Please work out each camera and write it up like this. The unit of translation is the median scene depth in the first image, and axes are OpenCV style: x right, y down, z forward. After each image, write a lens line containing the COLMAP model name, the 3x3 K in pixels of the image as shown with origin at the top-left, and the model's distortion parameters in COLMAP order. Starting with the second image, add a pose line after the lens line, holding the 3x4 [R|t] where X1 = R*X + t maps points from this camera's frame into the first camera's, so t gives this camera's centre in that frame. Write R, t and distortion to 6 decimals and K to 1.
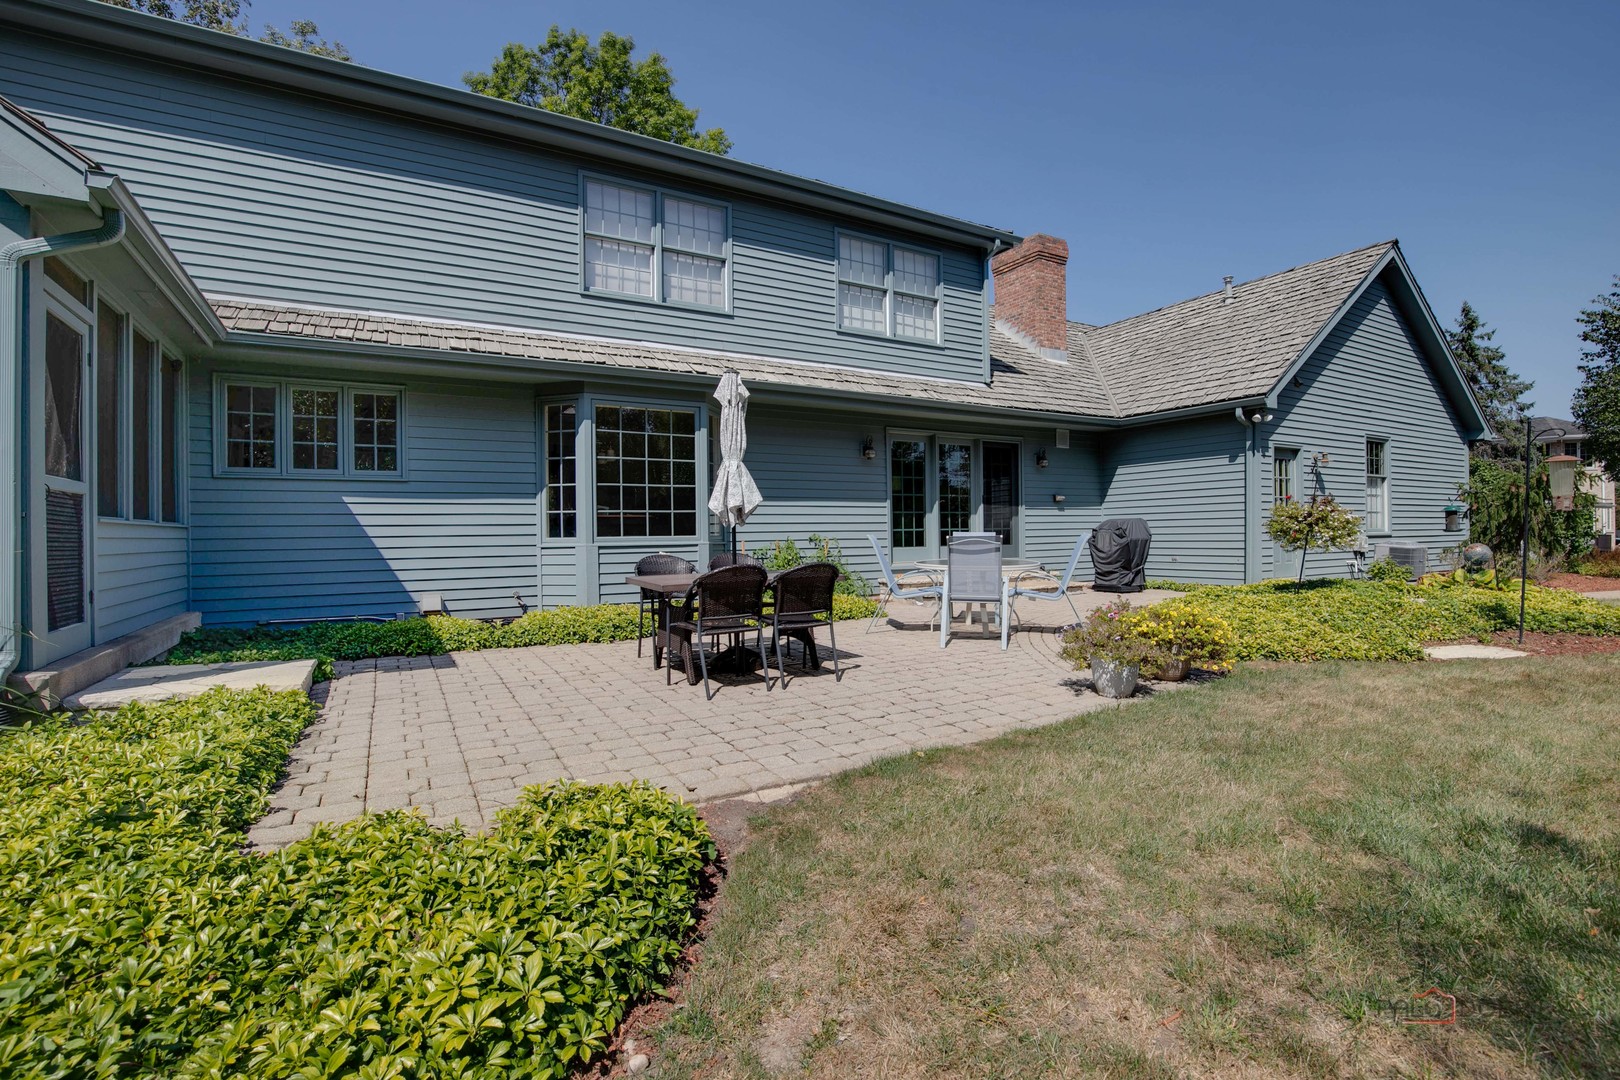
lens RADIAL K [[734.1, 0, 808.7], [0, 734.1, 530.9], [0, 0, 1]] dist [-0.023883, -0.000595]
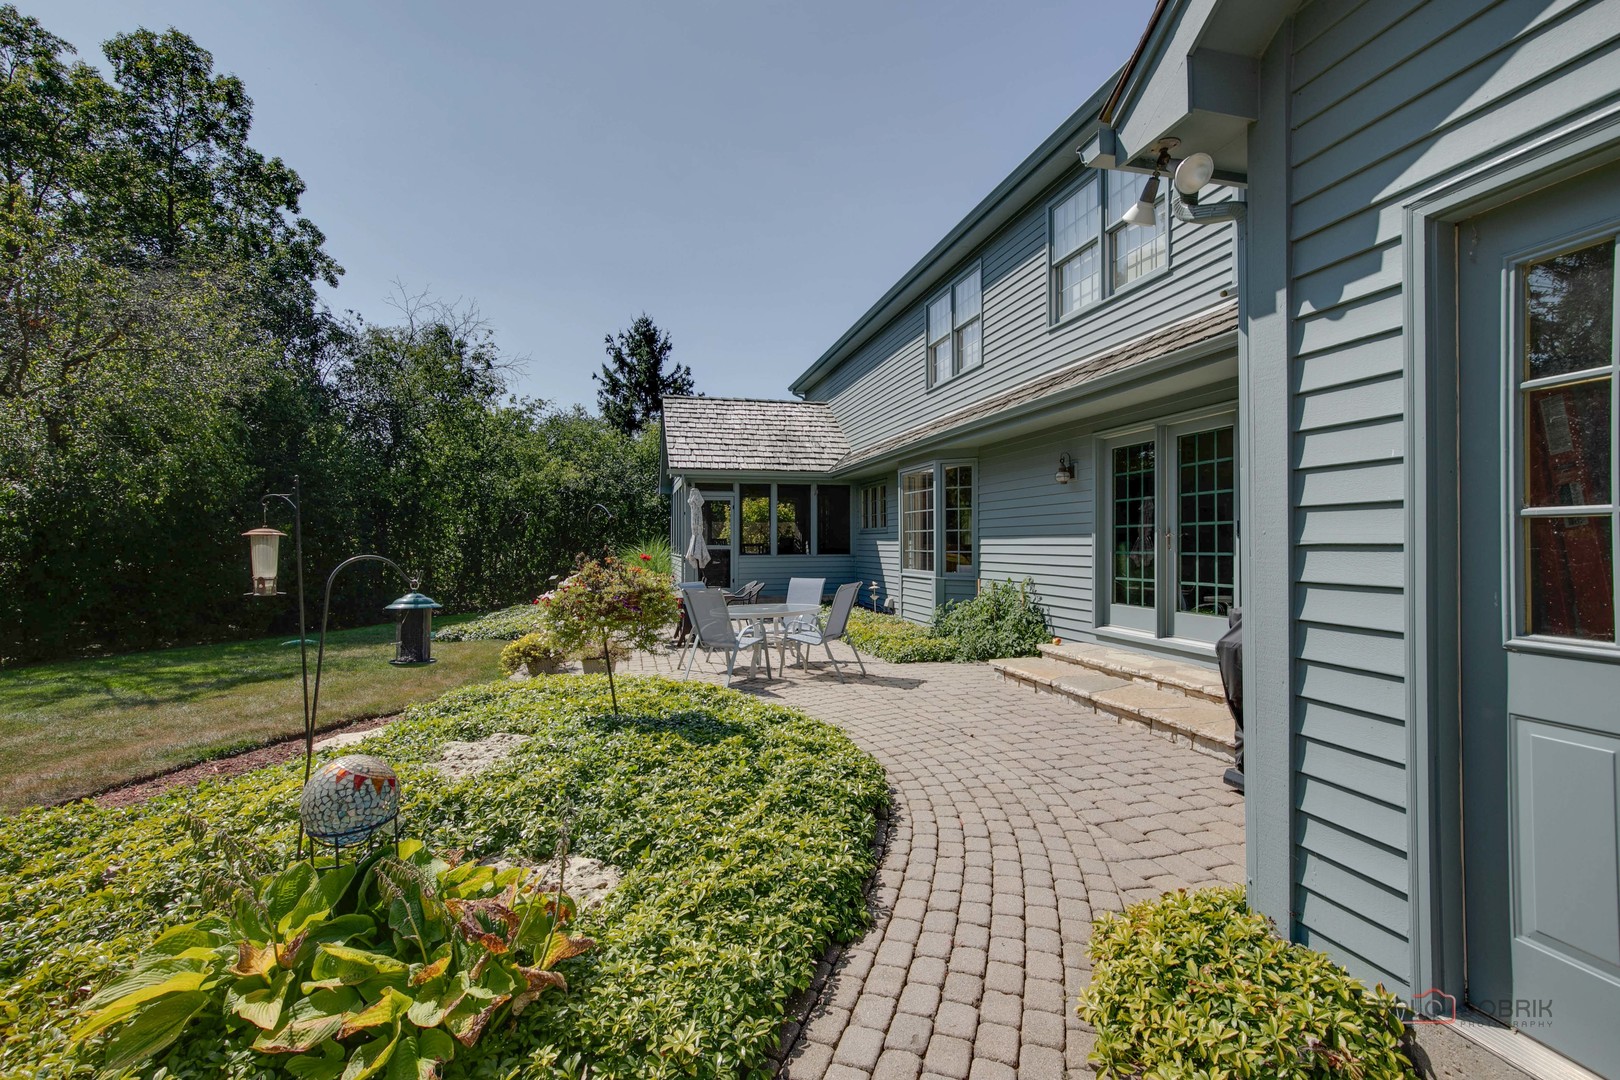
lens RADIAL K [[734.1, 0, 804.5], [0, 734.1, 539.2], [0, 0, 1]] dist [-0.023883, -0.000595]
pose [[-0.269100, 0.009005, -0.963070, 1.072073], [0.011218, 0.999918, 0.006215, -0.057599], [0.963047, -0.009131, -0.269179, 1.158791]]
